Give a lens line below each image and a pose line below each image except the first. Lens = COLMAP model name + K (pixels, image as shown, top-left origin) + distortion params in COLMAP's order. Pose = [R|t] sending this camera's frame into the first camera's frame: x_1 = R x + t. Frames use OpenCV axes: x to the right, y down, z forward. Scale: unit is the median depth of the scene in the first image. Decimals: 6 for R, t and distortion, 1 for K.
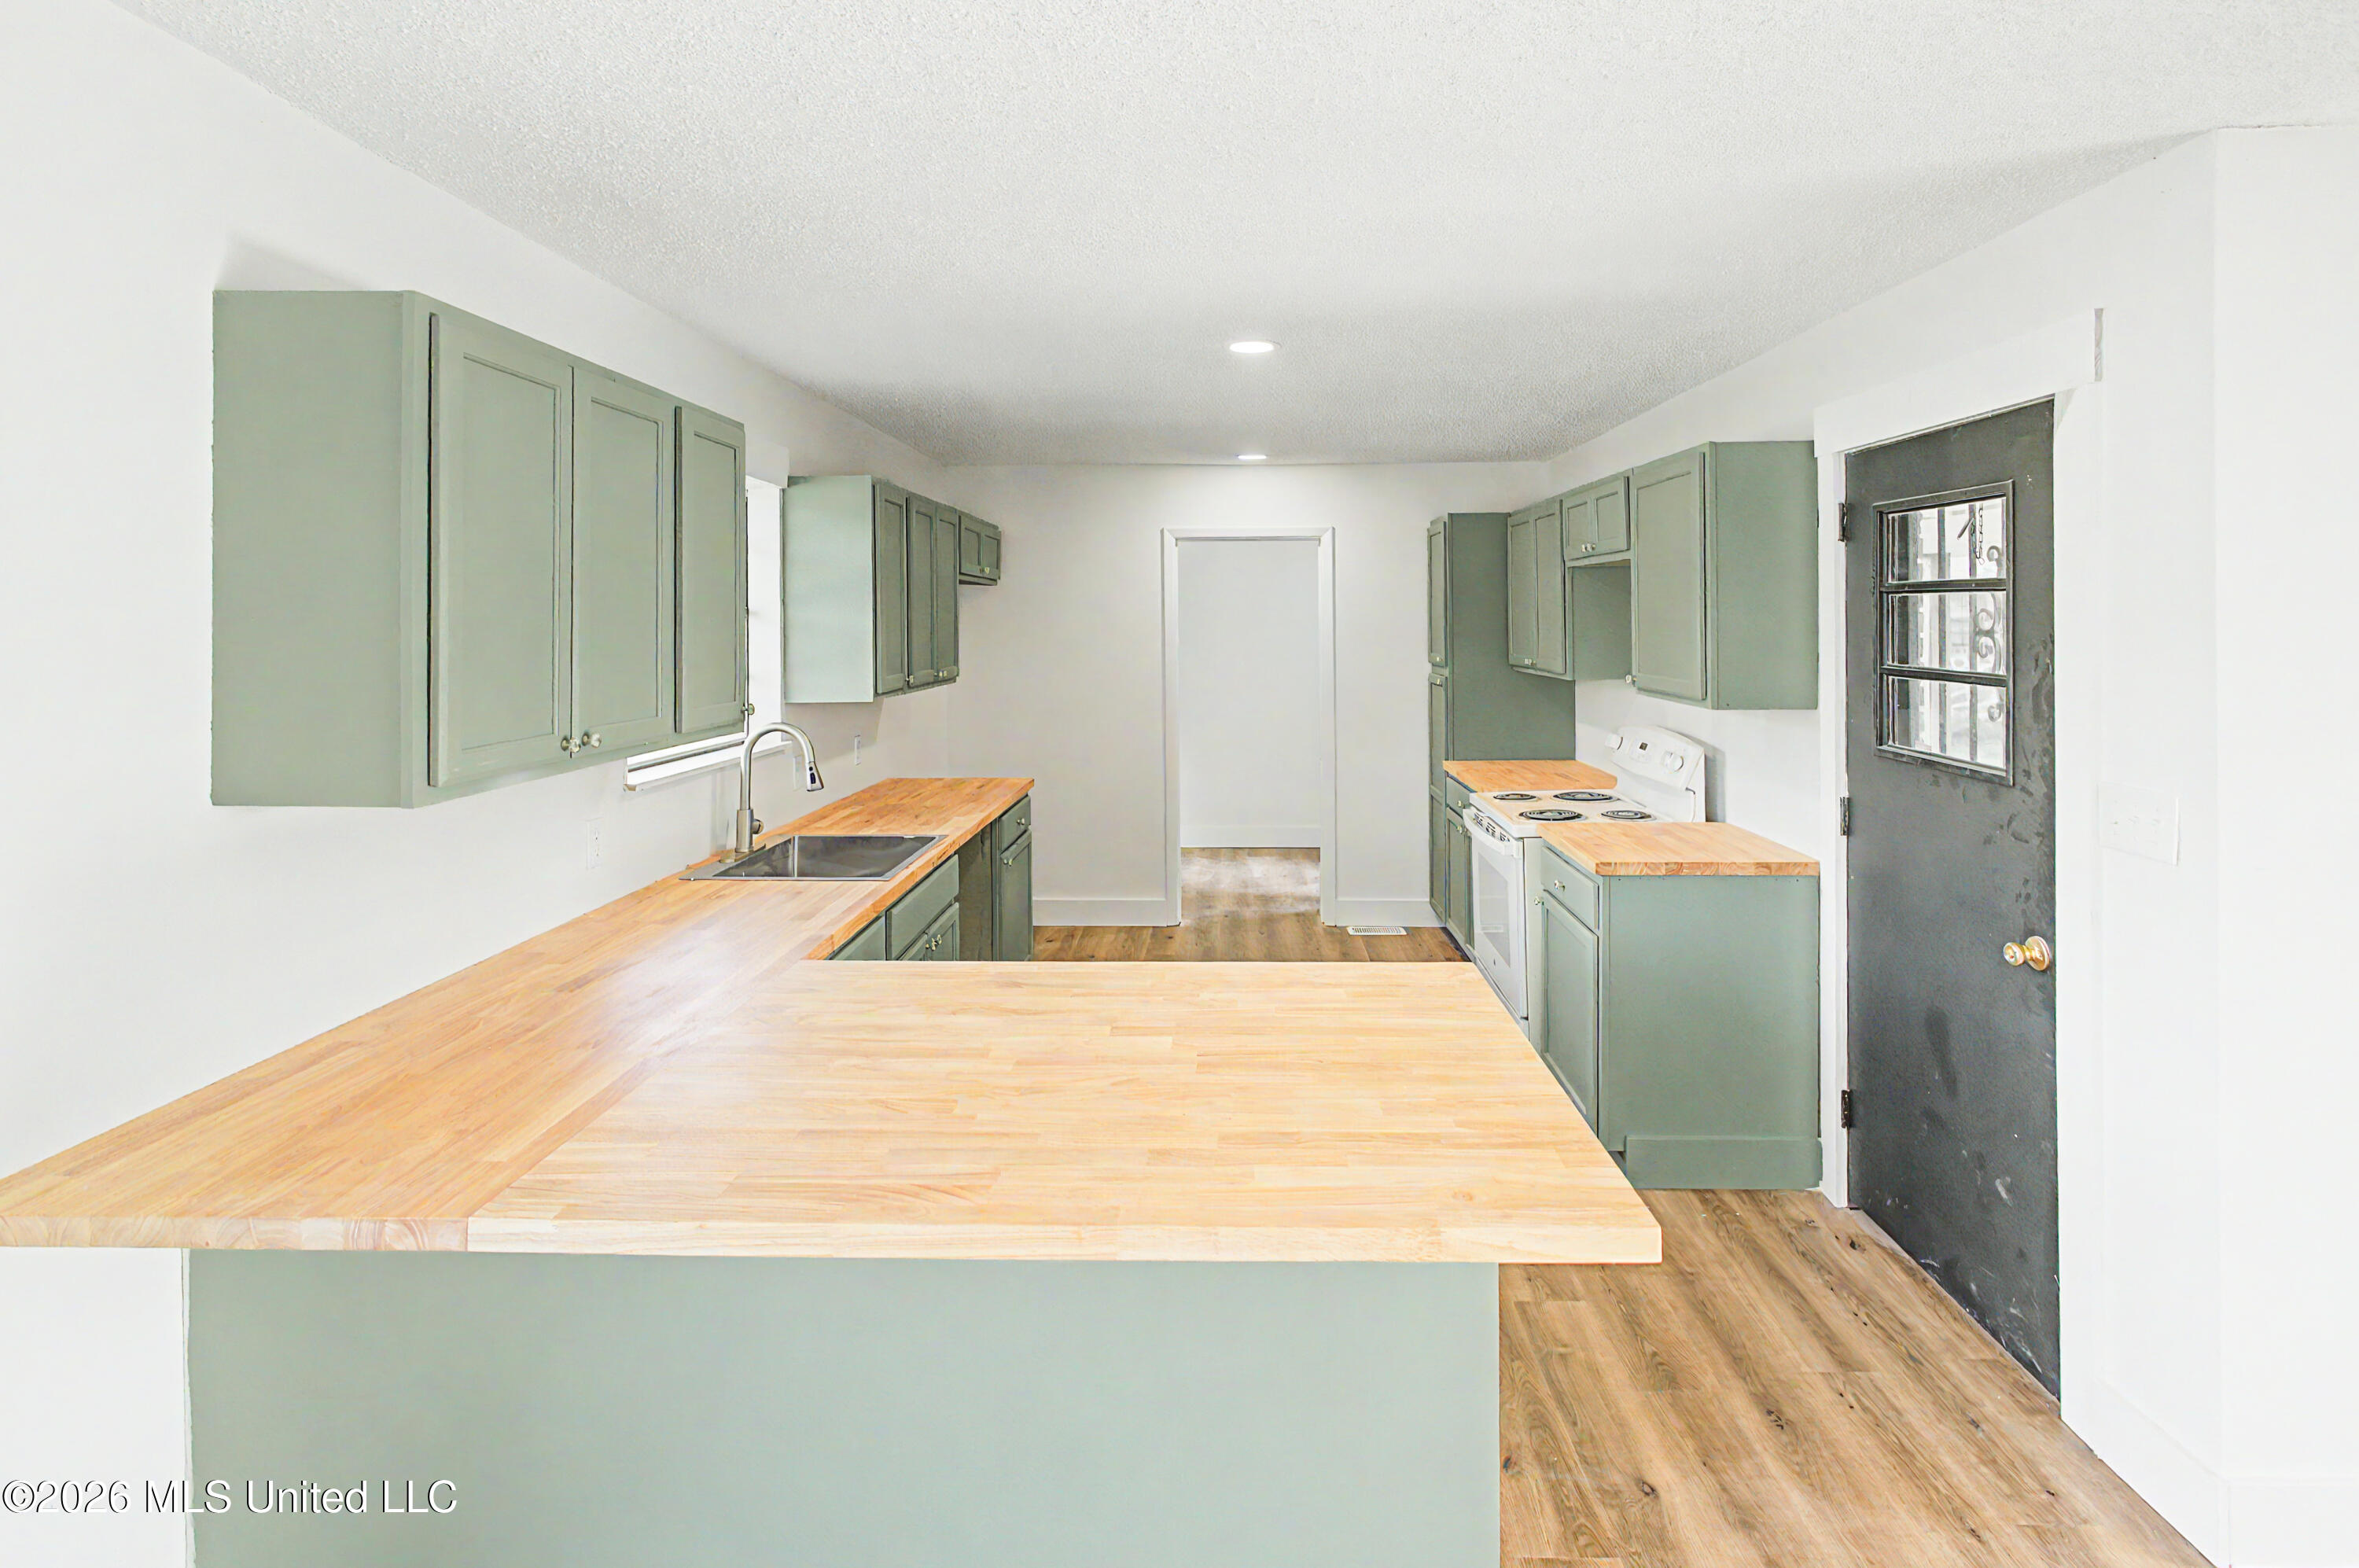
lens RADIAL K [[1103.2, 0, 1182.4], [0, 1103.2, 612.8], [0, 0, 1]] dist [0.002255, 0.000379]
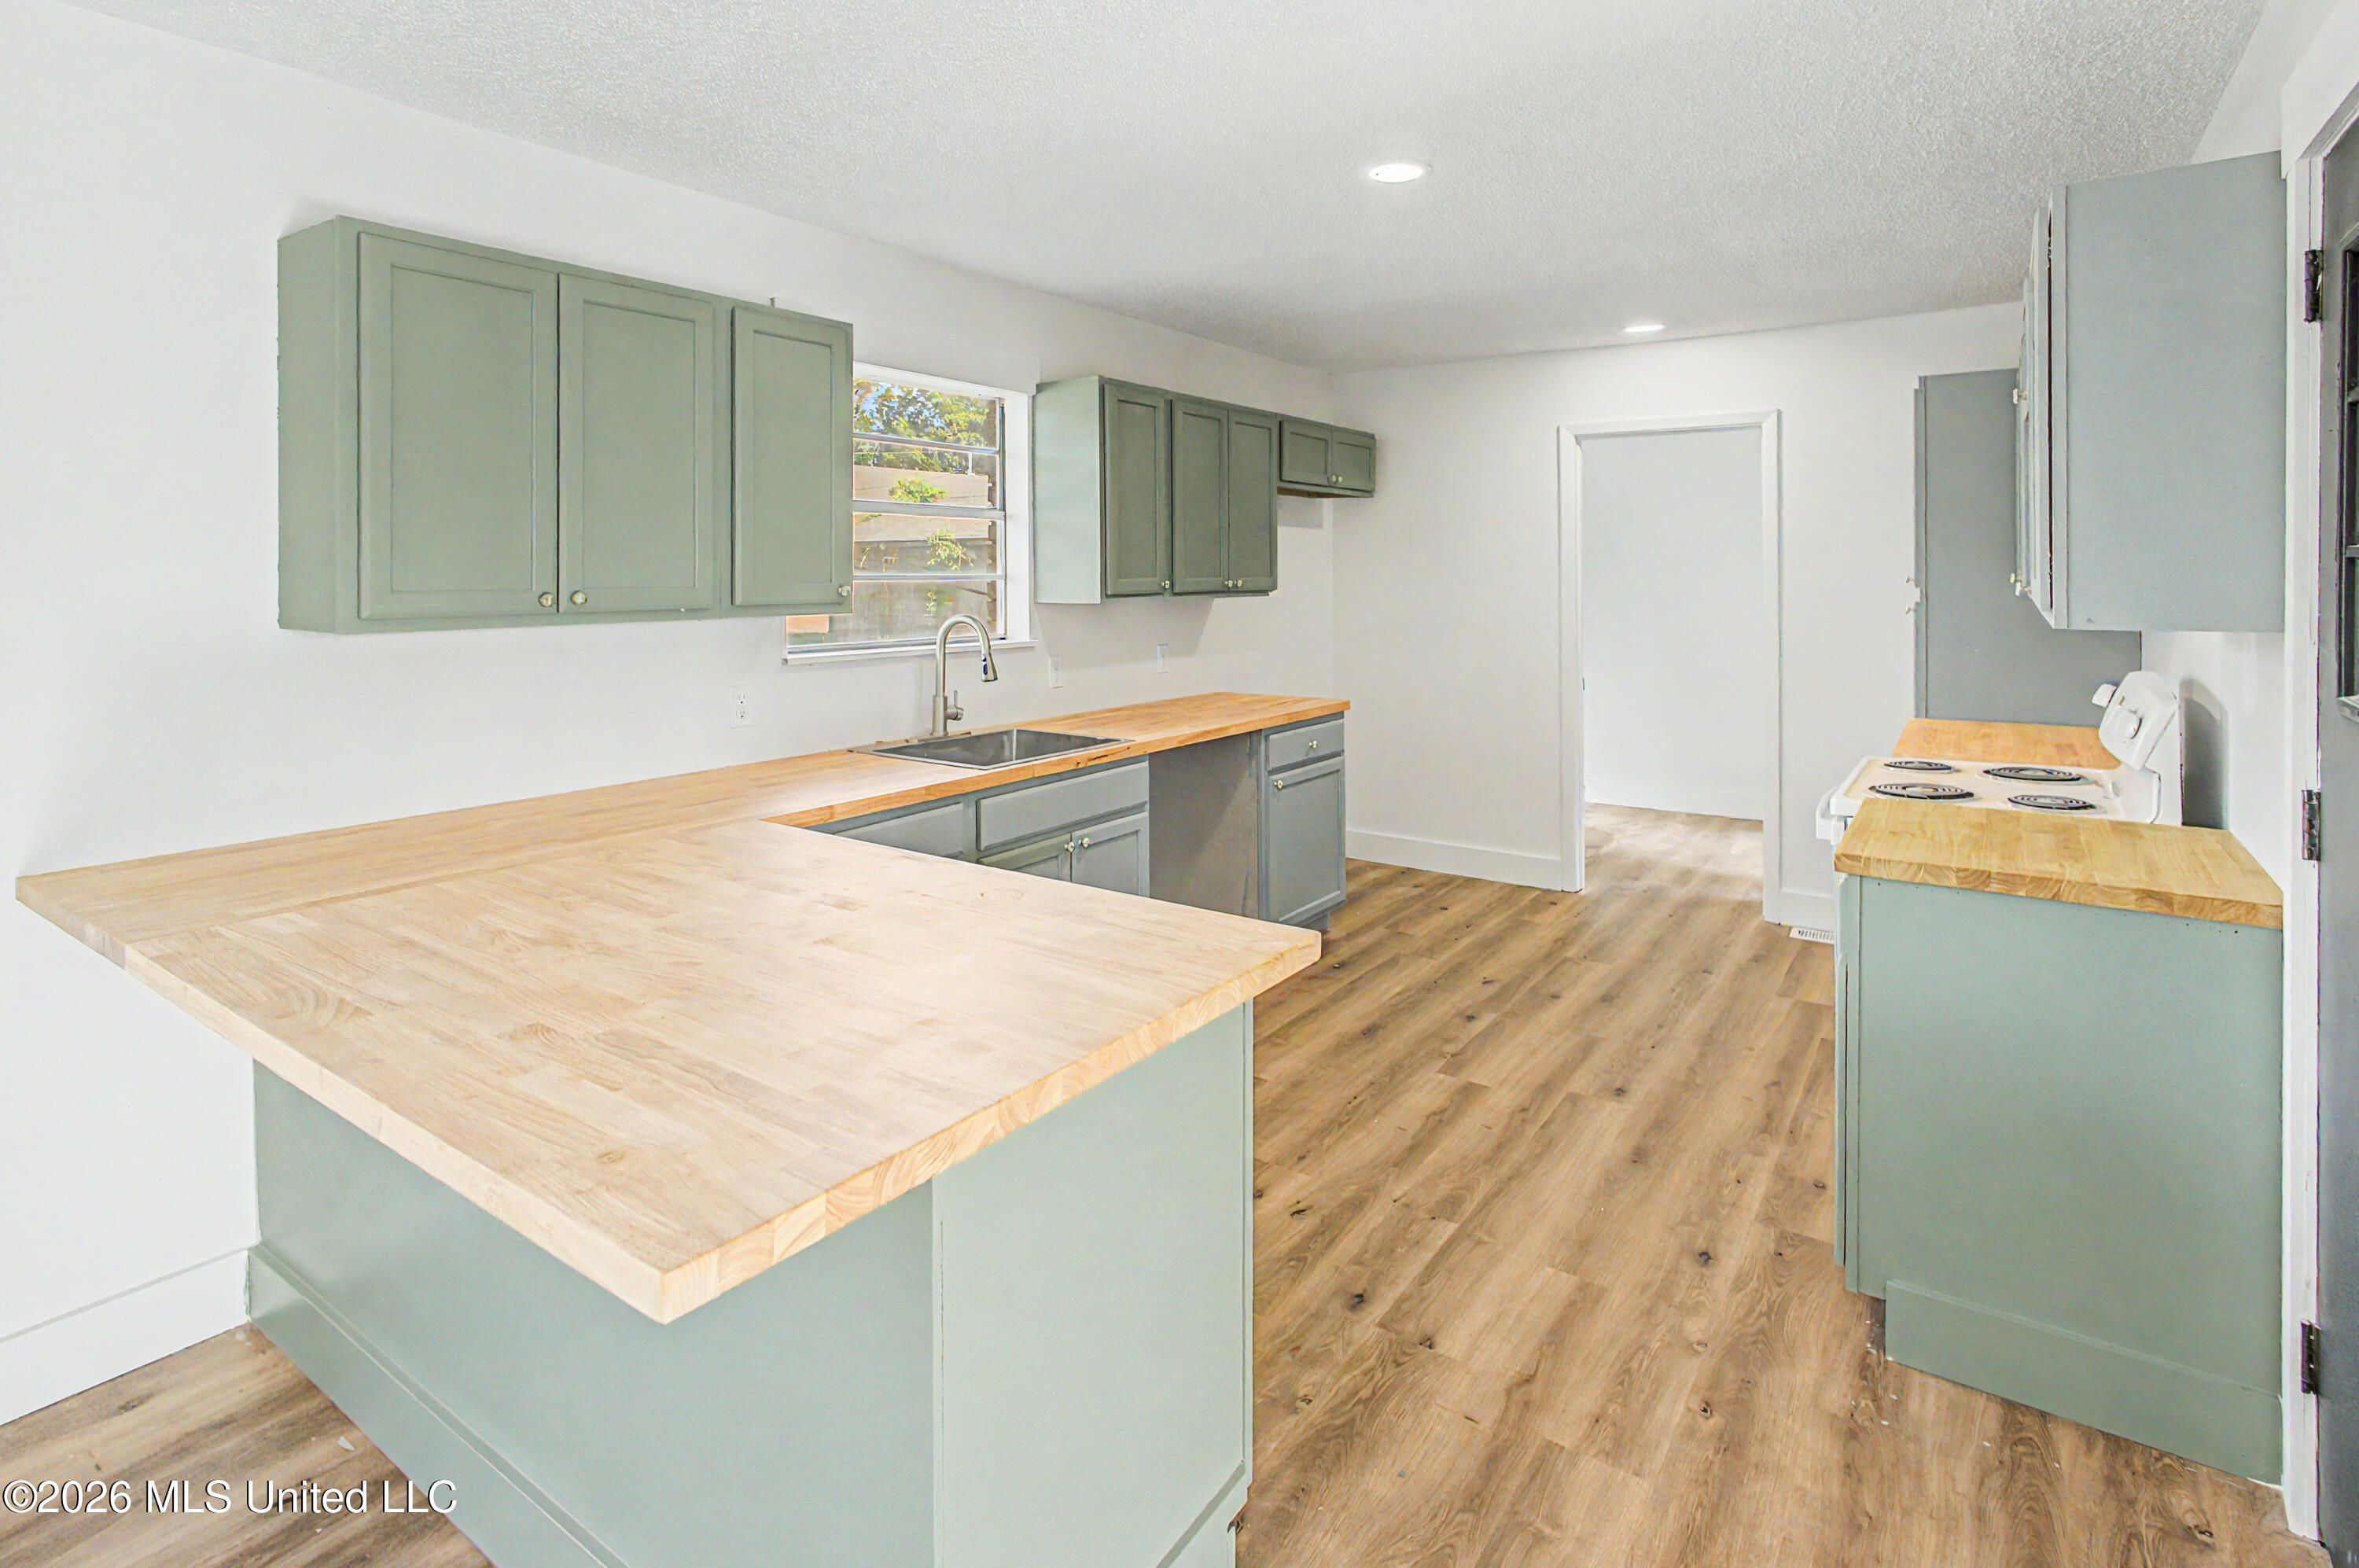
lens RADIAL K [[1119.2, 0, 1189.1], [0, 1119.2, 563.2], [0, 0, 1]] dist [0.002125, 0.000326]
pose [[0.851265, 0.001445, -0.524733, 0.322150], [0.002670, 0.999971, 0.007085, 0.038375], [0.524728, -0.007432, 0.851237, 0.183118]]
